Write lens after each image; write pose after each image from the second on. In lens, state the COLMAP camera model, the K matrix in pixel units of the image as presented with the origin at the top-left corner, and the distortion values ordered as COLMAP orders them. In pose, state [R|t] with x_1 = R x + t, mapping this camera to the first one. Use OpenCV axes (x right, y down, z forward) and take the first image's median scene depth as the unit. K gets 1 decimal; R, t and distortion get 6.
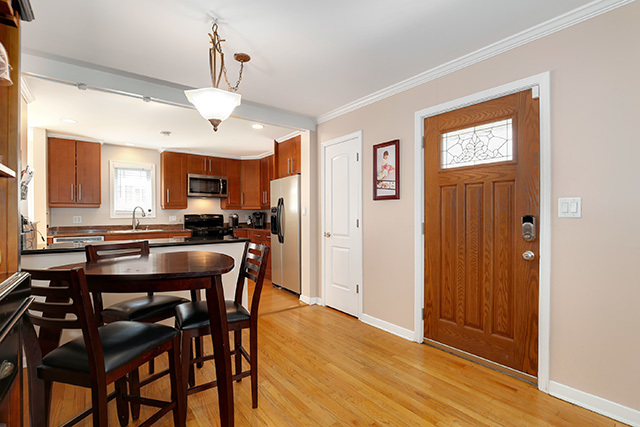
lens RADIAL K [[299.6, 0, 324.5], [0, 299.6, 216.0], [0, 0, 1]] dist [-0.012273, 0.000244]
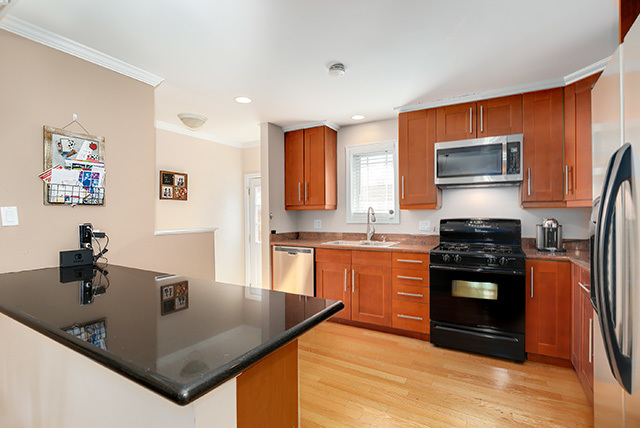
lens RADIAL K [[299.6, 0, 333.1], [0, 299.6, 216.8], [0, 0, 1]] dist [-0.012273, 0.000244]
pose [[0.398463, 0.009890, -0.917131, -0.044375], [0.000595, 0.999939, 0.011042, -0.019882], [0.917184, -0.004945, 0.398432, 0.768023]]
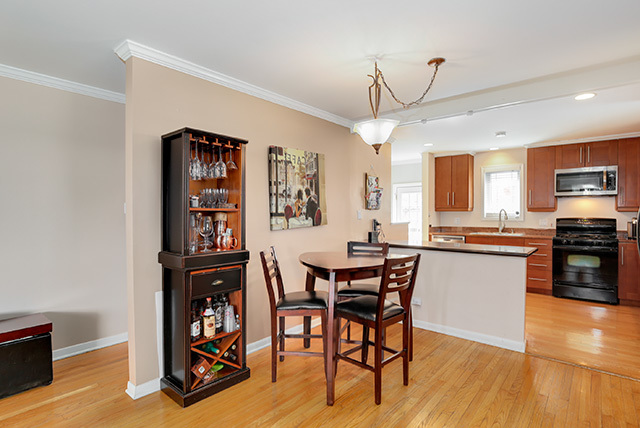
lens RADIAL K [[329.5, 0, 335.4], [0, 329.5, 215.1], [0, 0, 1]] dist [-0.003619, 0.000568]
pose [[0.238052, 0.011800, -0.971181, 0.364892], [-0.005472, 0.999927, 0.010808, -0.025465], [0.971237, 0.002742, 0.238099, 0.229355]]
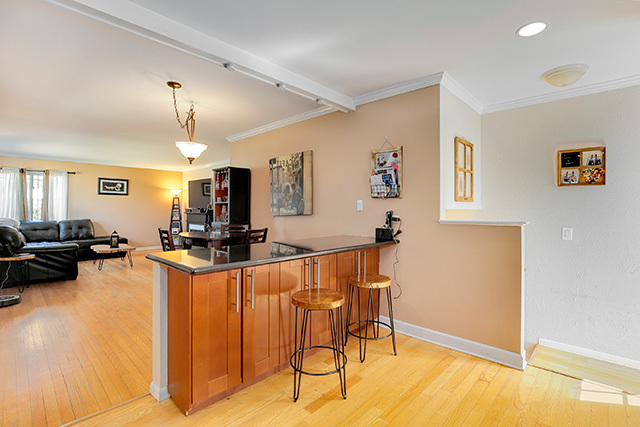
lens RADIAL K [[299.6, 0, 323.7], [0, 299.6, 207.6], [0, 0, 1]] dist [-0.012273, 0.000244]
pose [[-0.988522, -0.003691, -0.151031, -0.374037], [-0.003614, 0.999993, -0.000784, -0.010508], [0.151033, -0.000229, -0.988529, 1.232024]]
